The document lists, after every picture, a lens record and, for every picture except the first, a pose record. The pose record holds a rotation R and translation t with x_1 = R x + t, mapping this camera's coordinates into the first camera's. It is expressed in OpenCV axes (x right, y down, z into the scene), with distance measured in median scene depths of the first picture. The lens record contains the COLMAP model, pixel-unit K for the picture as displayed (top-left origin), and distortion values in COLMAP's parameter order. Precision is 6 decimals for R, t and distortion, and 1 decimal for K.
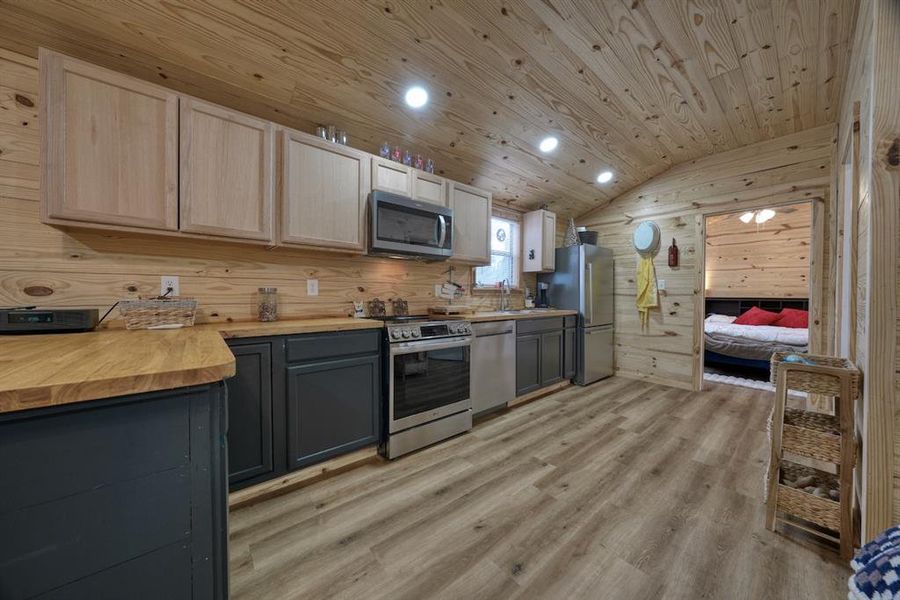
lens RADIAL K [[304.4, 0, 449.3], [0, 304.4, 299.5], [0, 0, 1]] dist [-0.005611, 0.001198]
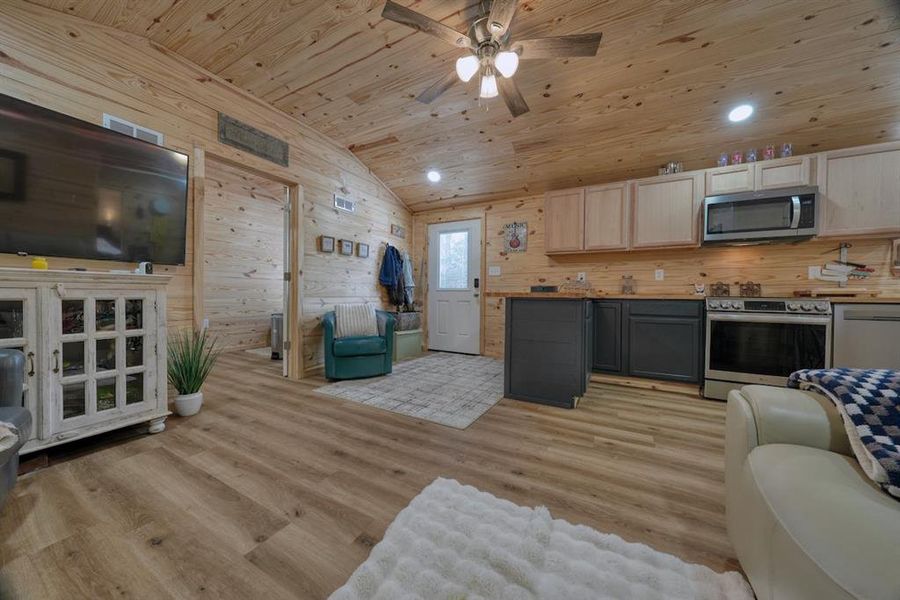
lens RADIAL K [[304.4, 0, 452.8], [0, 304.4, 299.2], [0, 0, 1]] dist [-0.005611, 0.001198]
pose [[0.372697, 0.011055, -0.927887, 0.442424], [-0.020905, 0.999775, 0.003514, 0.076905], [0.927718, 0.018087, 0.372845, -0.384231]]
